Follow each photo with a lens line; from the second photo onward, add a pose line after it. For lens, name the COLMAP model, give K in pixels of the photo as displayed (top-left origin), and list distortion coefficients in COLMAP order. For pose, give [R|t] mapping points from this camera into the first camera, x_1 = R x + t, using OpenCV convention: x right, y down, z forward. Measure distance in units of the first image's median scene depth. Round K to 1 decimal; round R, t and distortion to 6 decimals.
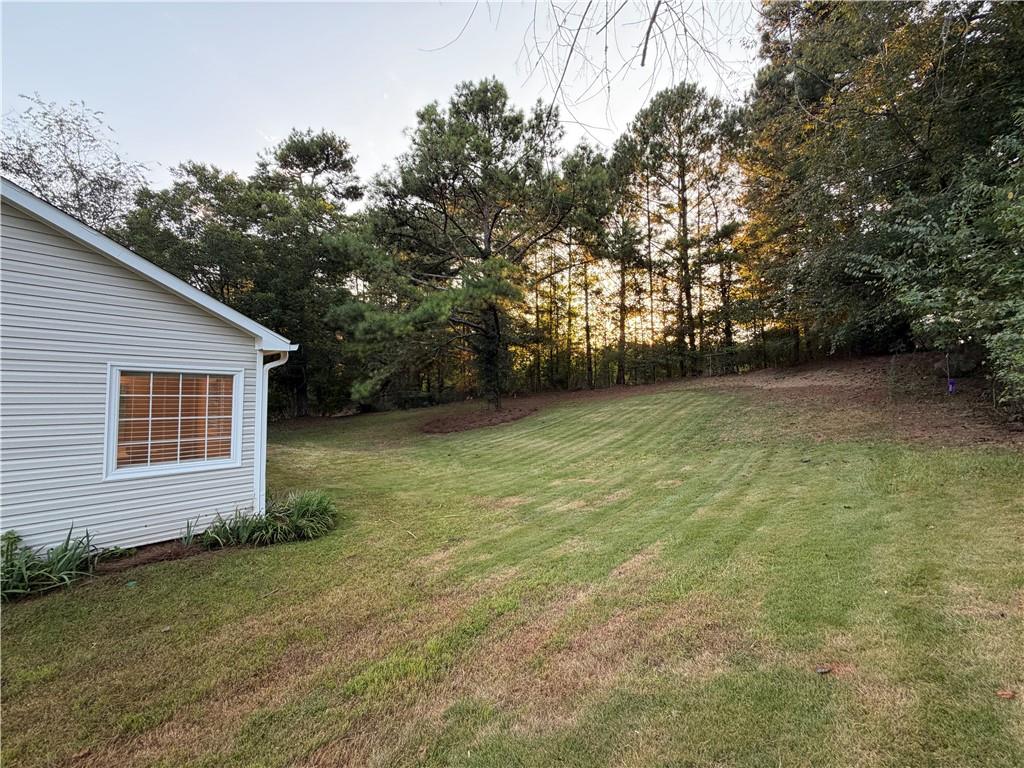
lens RADIAL K [[409.5, 0, 508.7], [0, 409.5, 385.0], [0, 0, 1]] dist [-0.000377, 0.000138]
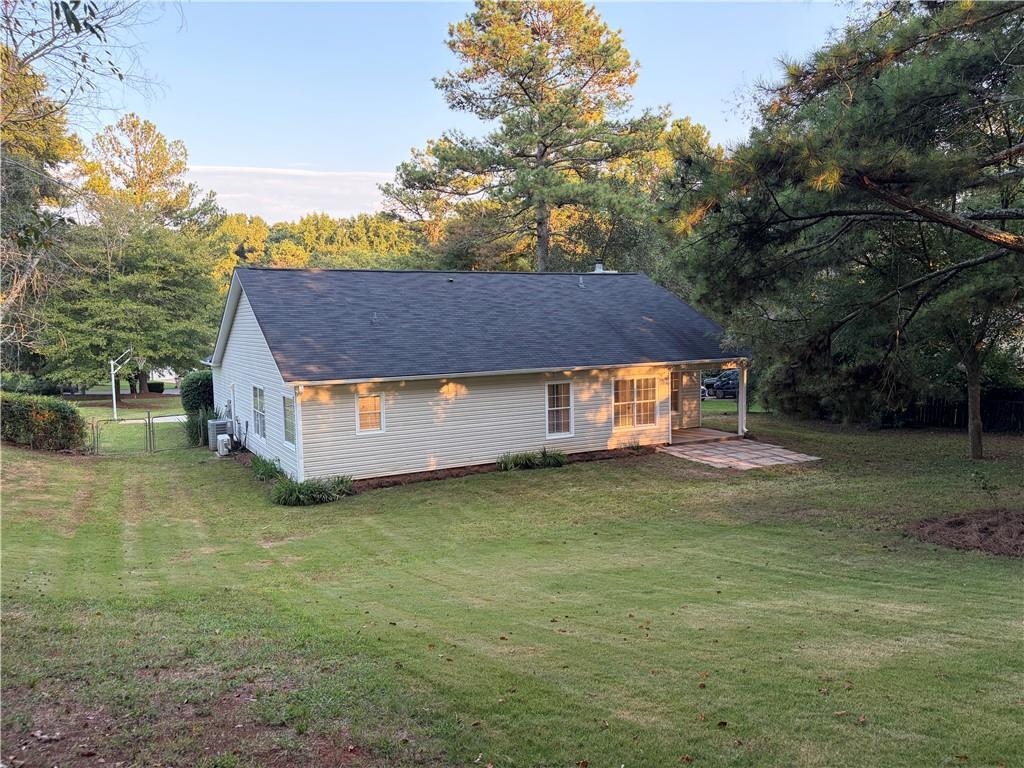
lens RADIAL K [[777.7, 0, 512.0], [0, 777.7, 384.0], [0, 0, 1]] dist [0.049179, -0.045910]
pose [[-0.353224, 0.082579, -0.931887, 0.672008], [0.049365, 0.996354, 0.069580, -0.088792], [0.934235, -0.021426, -0.356013, 0.970089]]
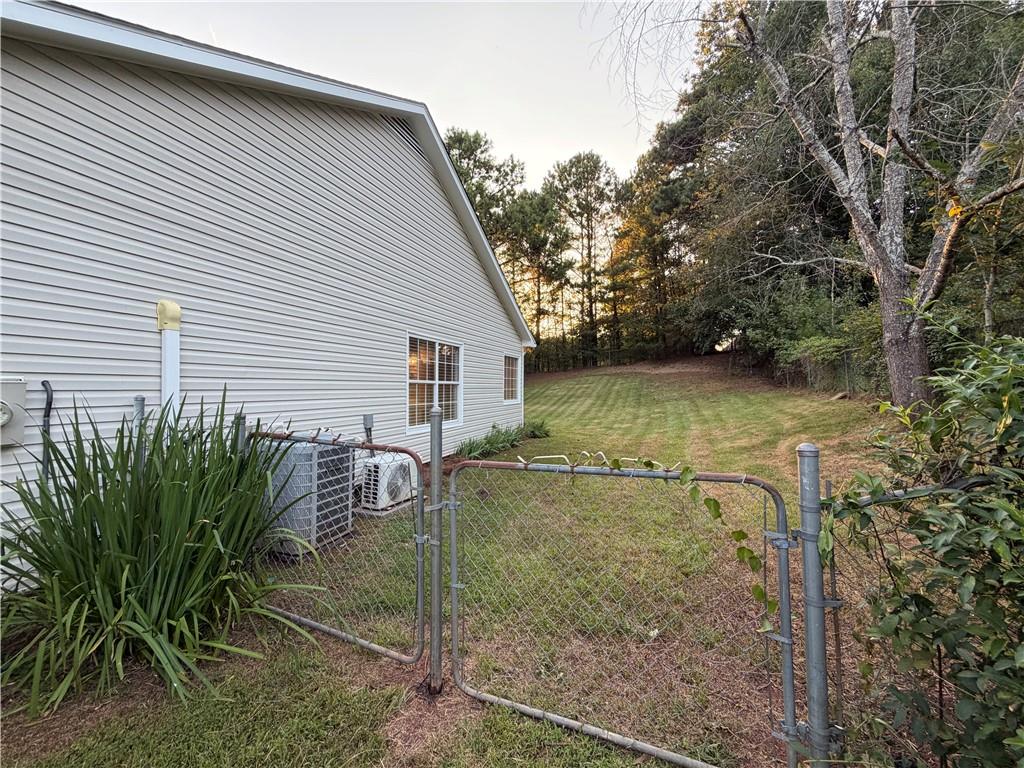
lens RADIAL K [[409.5, 0, 508.7], [0, 409.5, 385.0], [0, 0, 1]] dist [-0.000377, 0.000138]
pose [[0.931652, 0.004536, 0.363325, -0.510347], [-0.015519, 0.999506, 0.027315, 0.019137], [-0.363021, -0.031087, 0.931262, -0.323066]]
